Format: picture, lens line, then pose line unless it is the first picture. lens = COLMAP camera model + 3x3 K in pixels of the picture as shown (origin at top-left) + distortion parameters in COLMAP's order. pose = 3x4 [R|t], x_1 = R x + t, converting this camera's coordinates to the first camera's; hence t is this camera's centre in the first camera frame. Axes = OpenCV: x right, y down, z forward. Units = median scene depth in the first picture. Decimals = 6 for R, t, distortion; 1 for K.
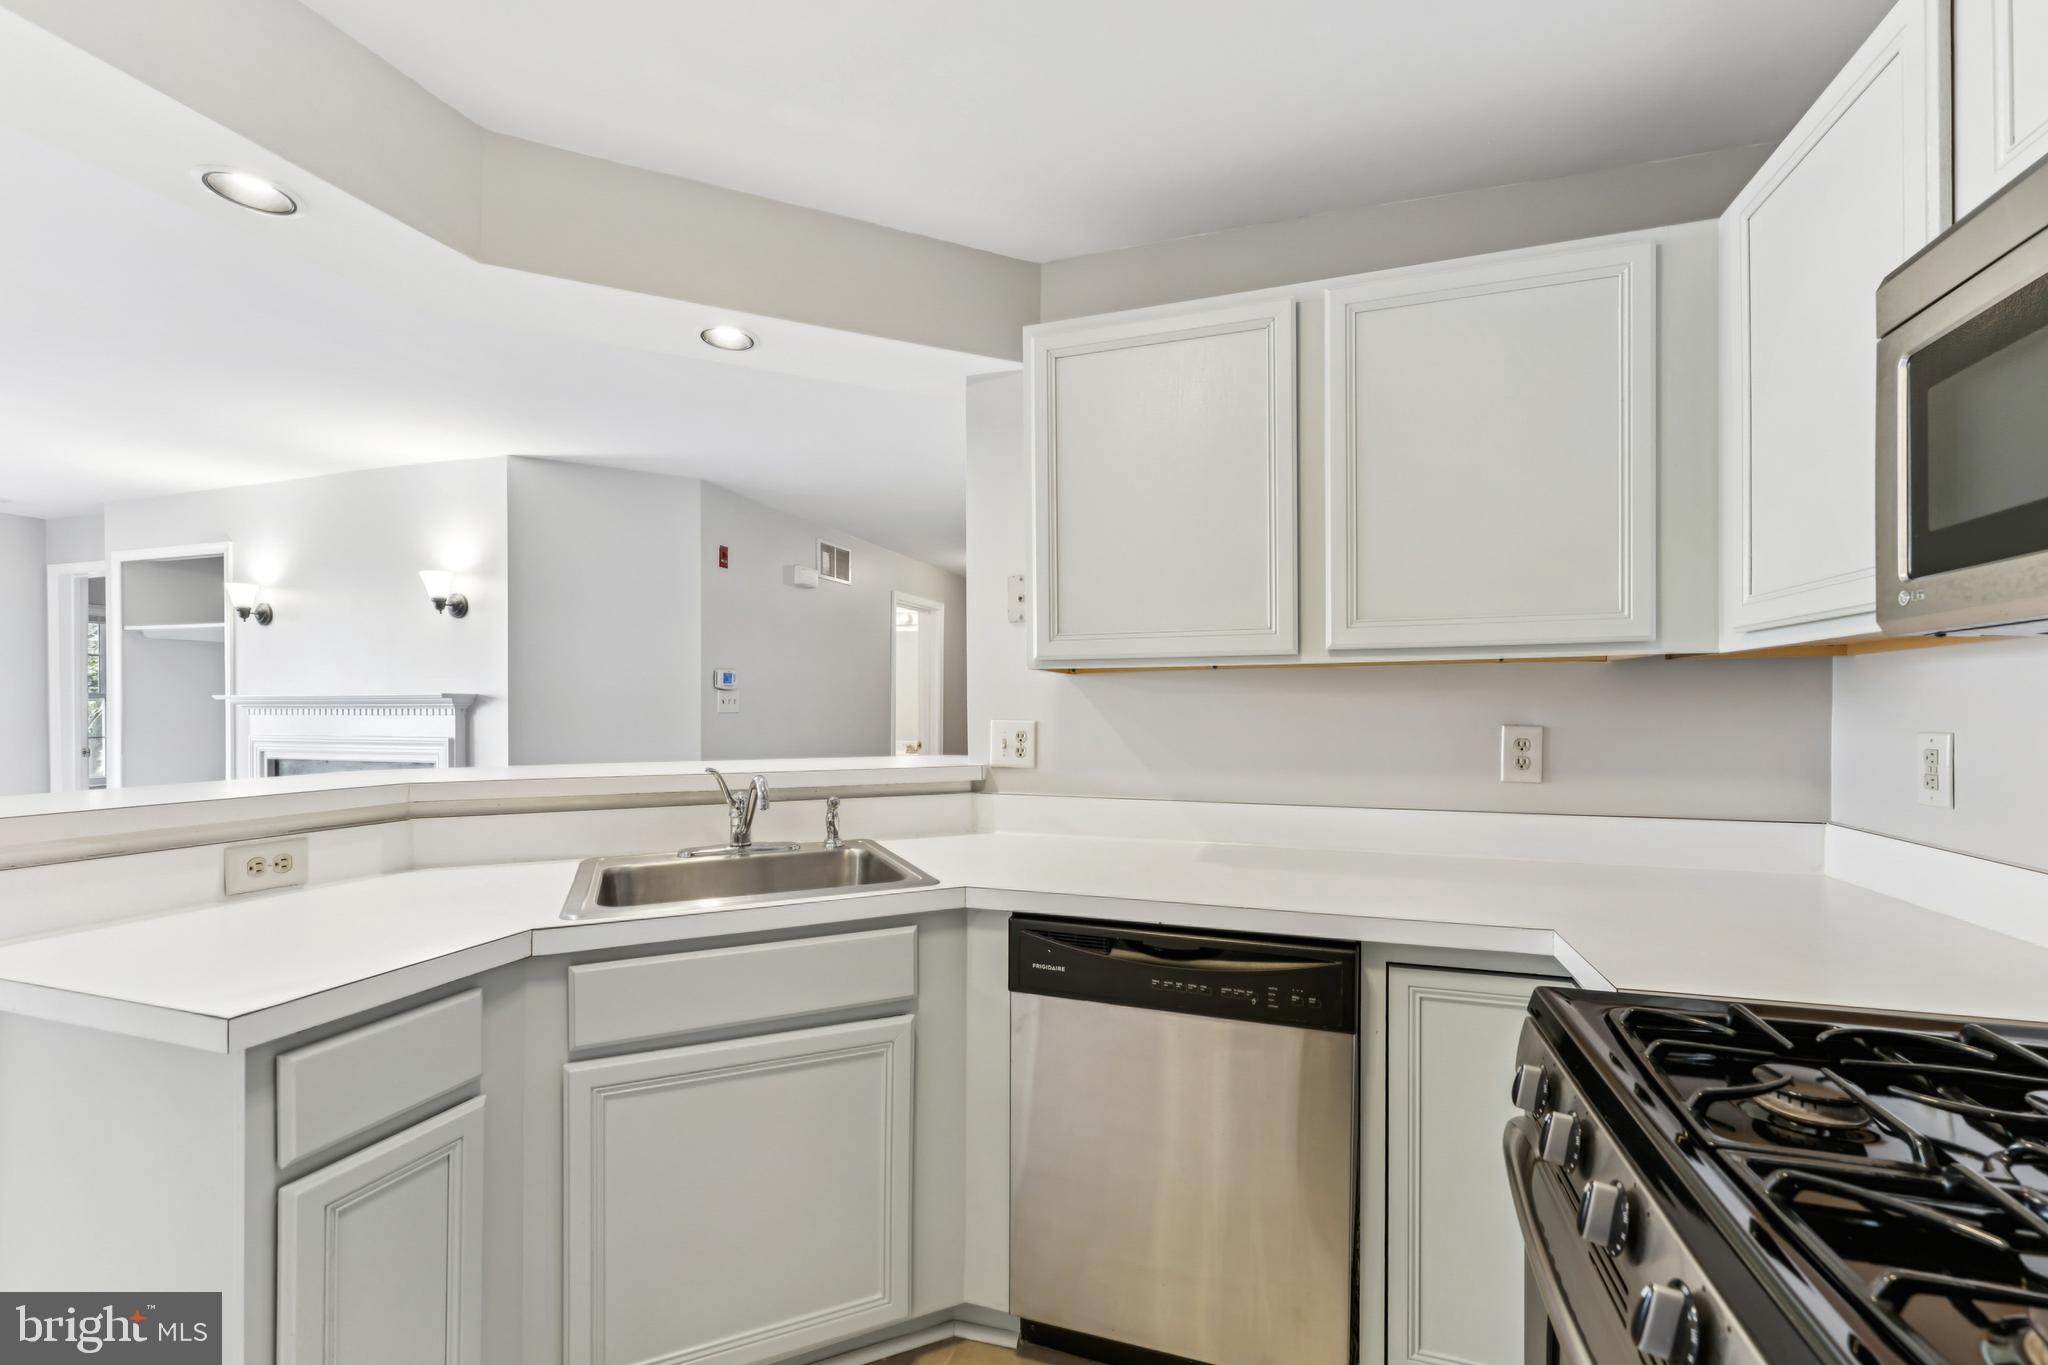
lens RADIAL K [[841.7, 0, 1042.7], [0, 841.7, 735.9], [0, 0, 1]] dist [0.000713, 0.000148]
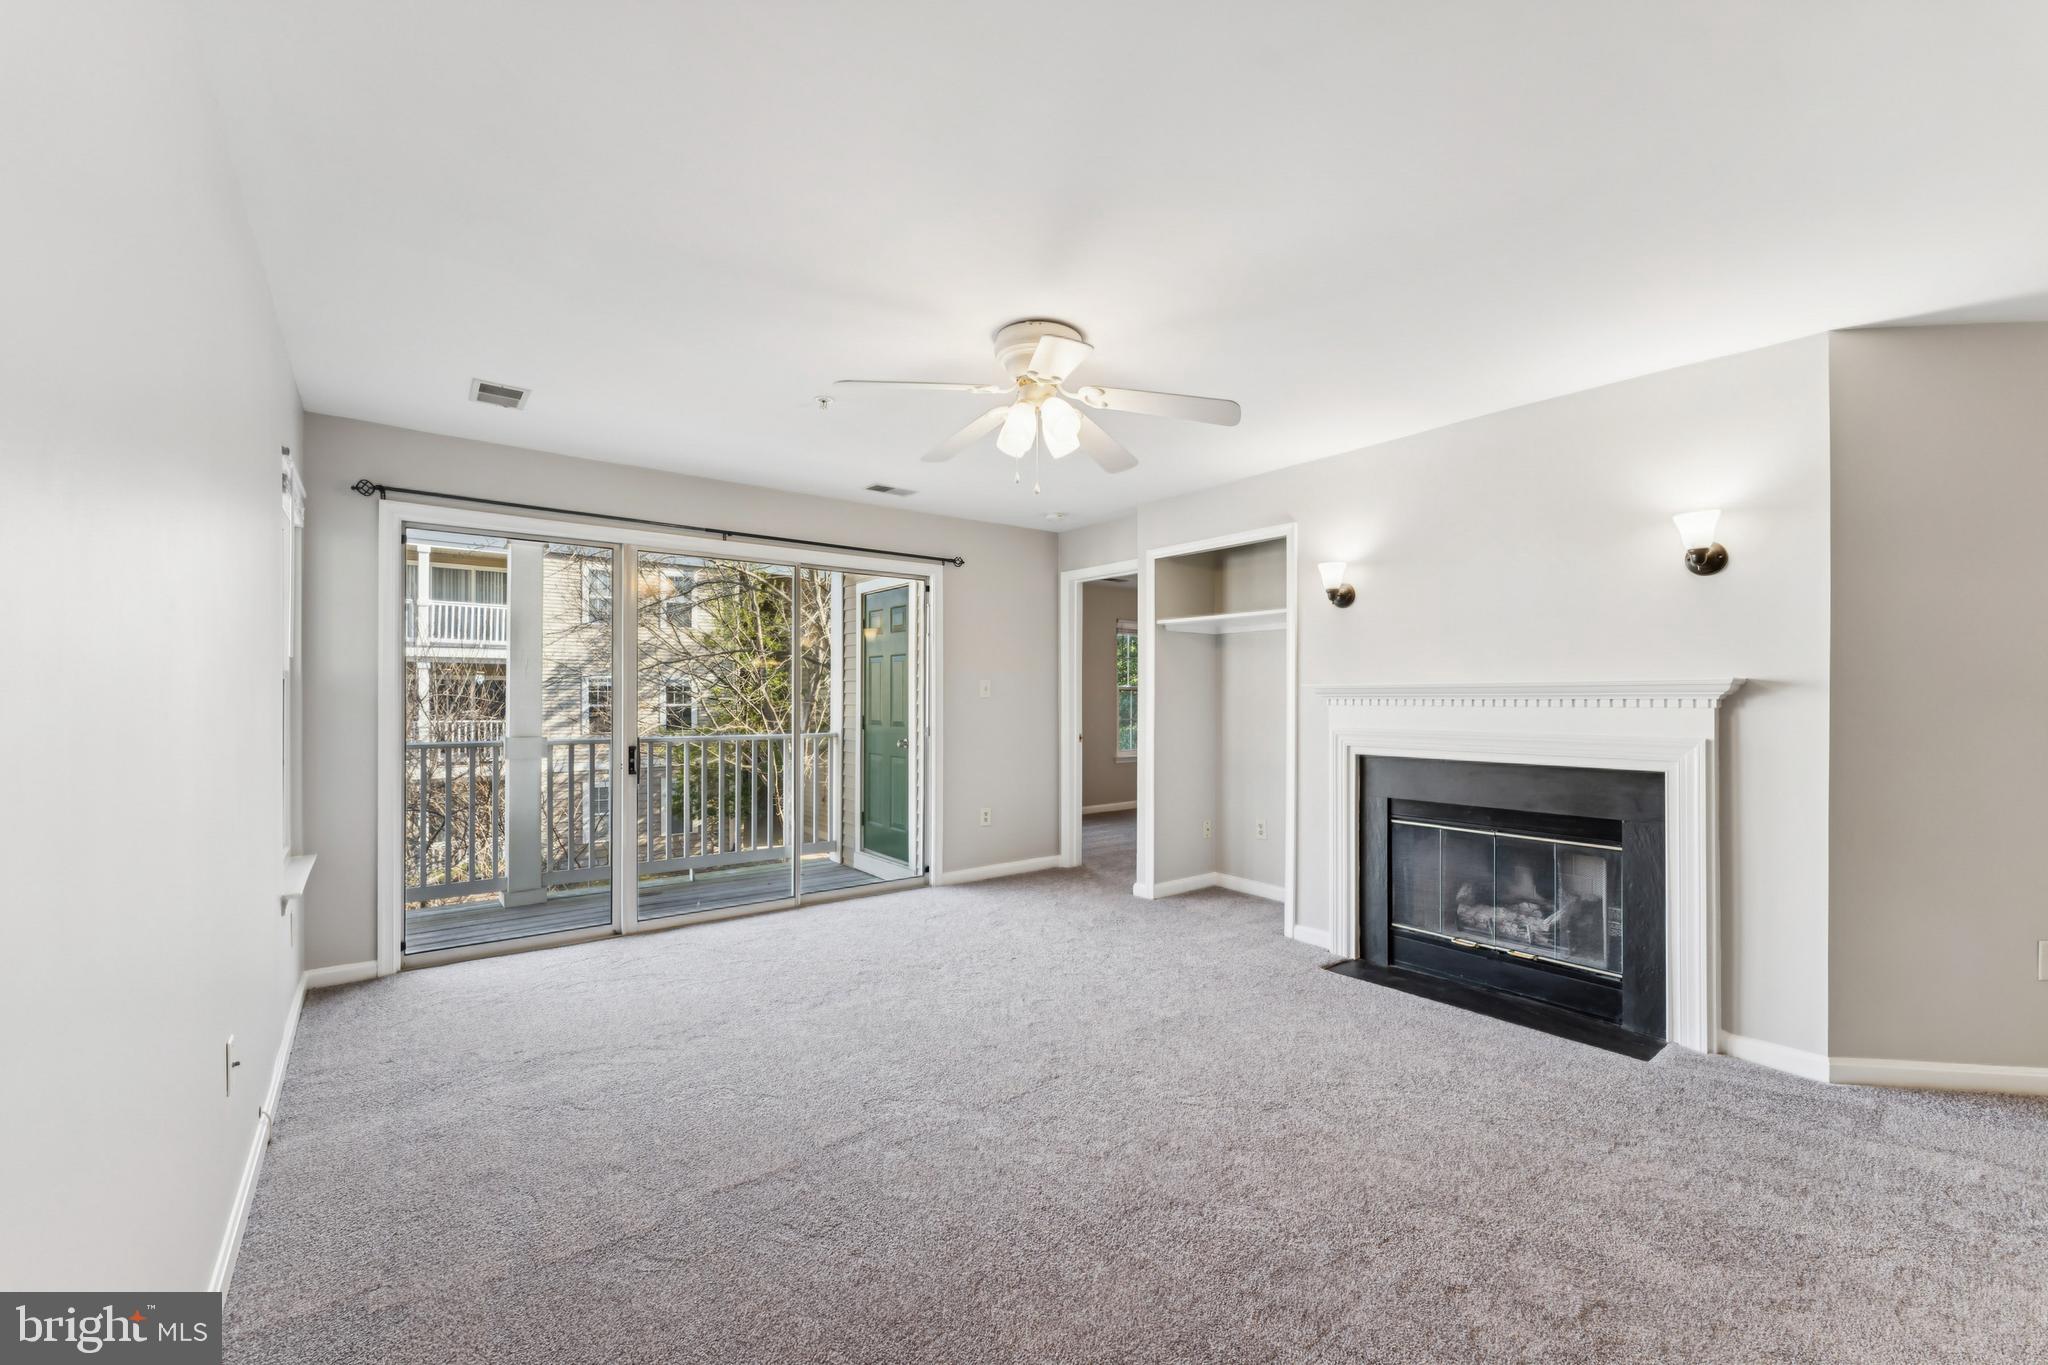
lens RADIAL K [[817.3, 0, 1031.4], [0, 817.3, 692.3], [0, 0, 1]] dist [0.000602, 0.000205]
pose [[0.831914, -0.003976, -0.554891, -0.810644], [-0.018353, 0.999230, -0.034676, -0.002828], [0.554602, 0.039031, 0.831200, 0.088444]]
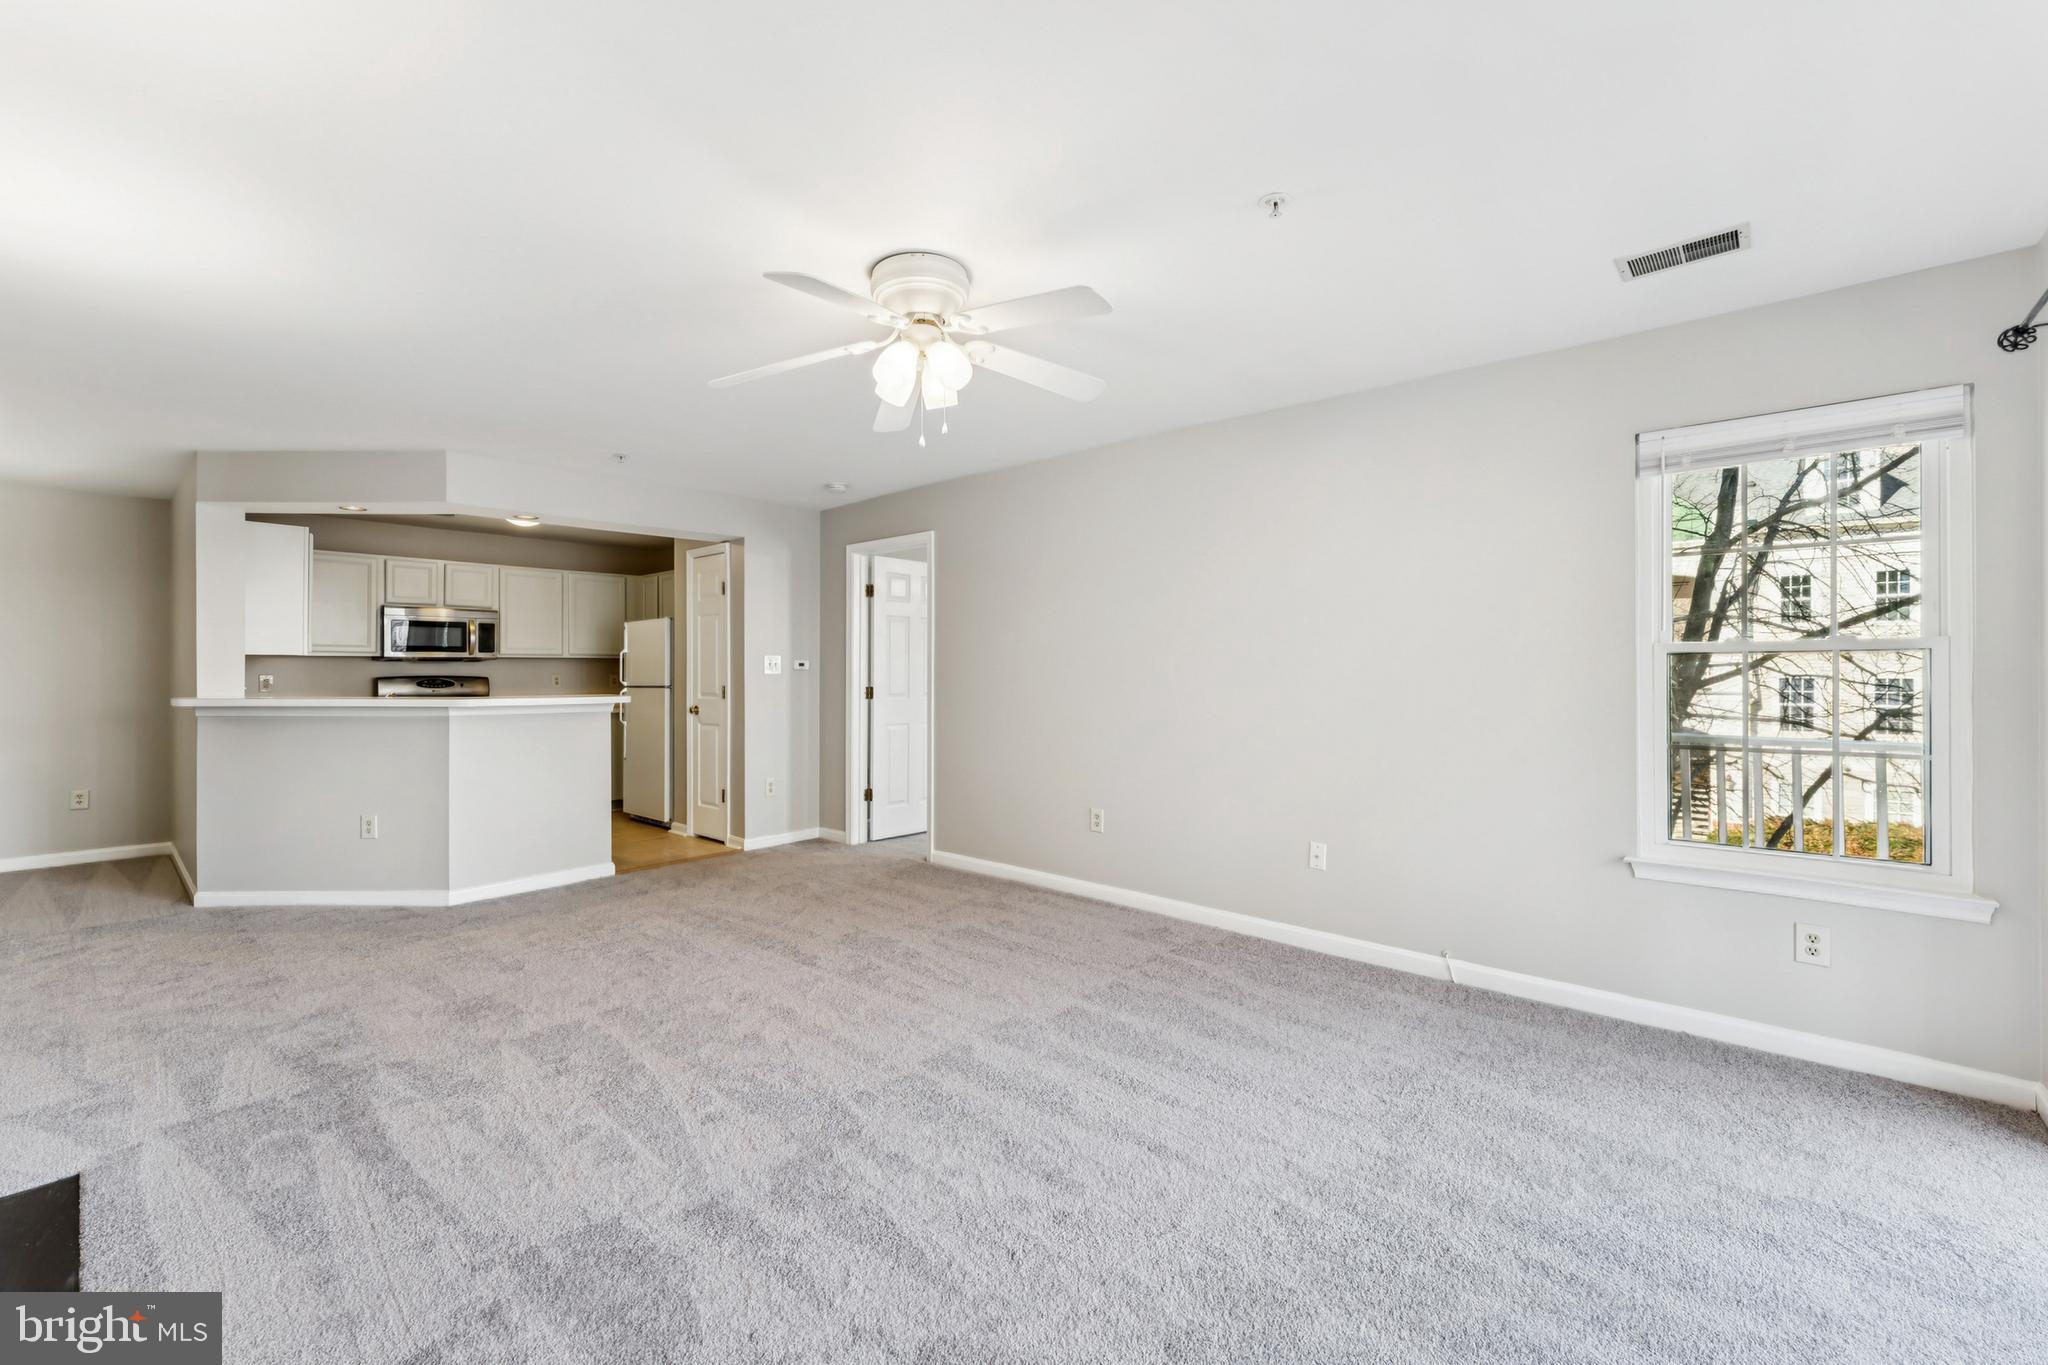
lens RADIAL K [[828.9, 0, 1023.5], [0, 828.9, 679.1], [0, 0, 1]] dist [0.002200, -0.000305]
pose [[-0.917815, -0.006447, 0.396956, -1.502279], [0.012185, 0.998940, 0.044399, -0.044183], [-0.396821, 0.045587, -0.916763, 1.199966]]
